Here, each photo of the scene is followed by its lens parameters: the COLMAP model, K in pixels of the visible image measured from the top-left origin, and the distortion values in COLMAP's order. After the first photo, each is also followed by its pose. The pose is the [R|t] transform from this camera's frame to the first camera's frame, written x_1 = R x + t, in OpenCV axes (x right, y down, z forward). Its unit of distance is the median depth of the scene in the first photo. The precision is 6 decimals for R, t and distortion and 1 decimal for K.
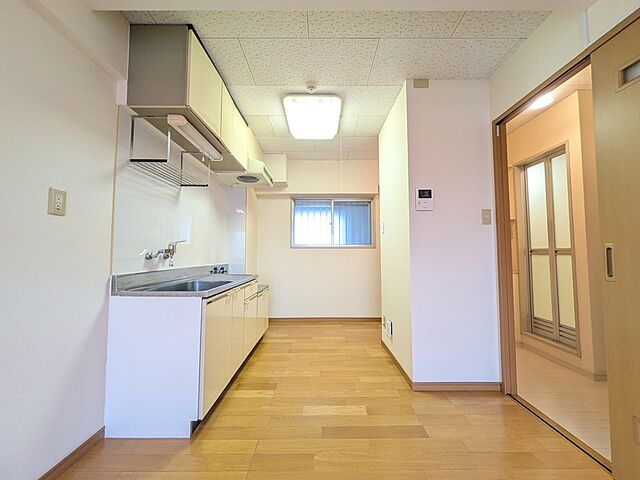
lens RADIAL K [[254.1, 0, 322.6], [0, 254.1, 239.7], [0, 0, 1]] dist [0.001001, -0.000055]
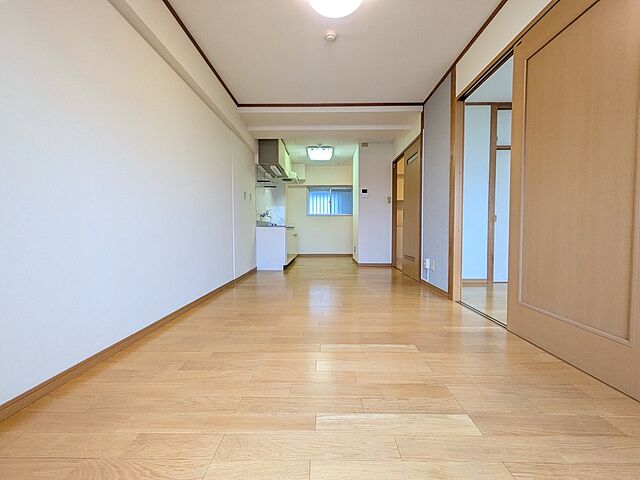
lens RADIAL K [[254.1, 0, 322.6], [0, 254.1, 239.7], [0, 0, 1]] dist [0.001001, -0.000055]
pose [[0.999910, 0.000853, -0.013381, 0.013003], [0.000388, 0.995712, 0.092510, 0.051955], [0.013402, -0.092507, 0.995622, -1.205162]]
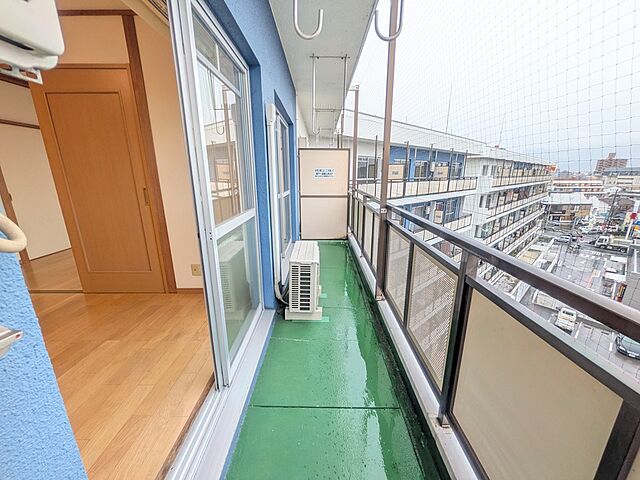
lens RADIAL K [[254.1, 0, 322.6], [0, 254.1, 239.7], [0, 0, 1]] dist [0.001001, -0.000055]
pose [[-0.003632, -0.252029, 0.967713, -0.401547], [-0.056353, 0.966233, 0.251432, -0.139684], [-0.998404, -0.053621, -0.017712, -1.425432]]
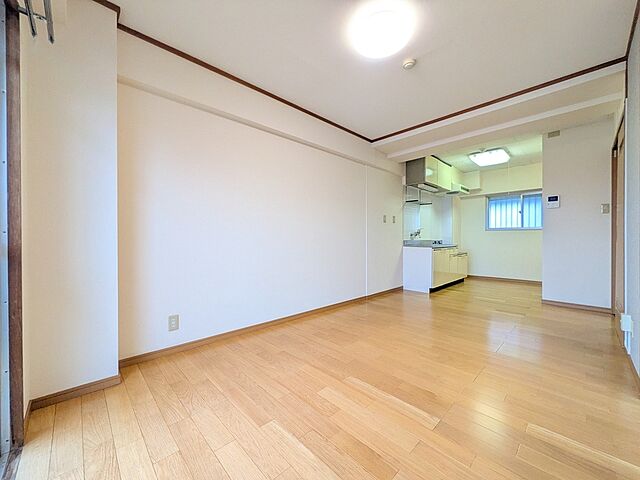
lens RADIAL K [[254.1, 0, 322.6], [0, 254.1, 239.7], [0, 0, 1]] dist [0.001001, -0.000055]
pose [[0.695215, 0.004920, -0.718785, 0.430066], [0.038748, 0.998266, 0.044311, -0.024902], [0.717756, -0.058657, 0.693819, -1.106162]]
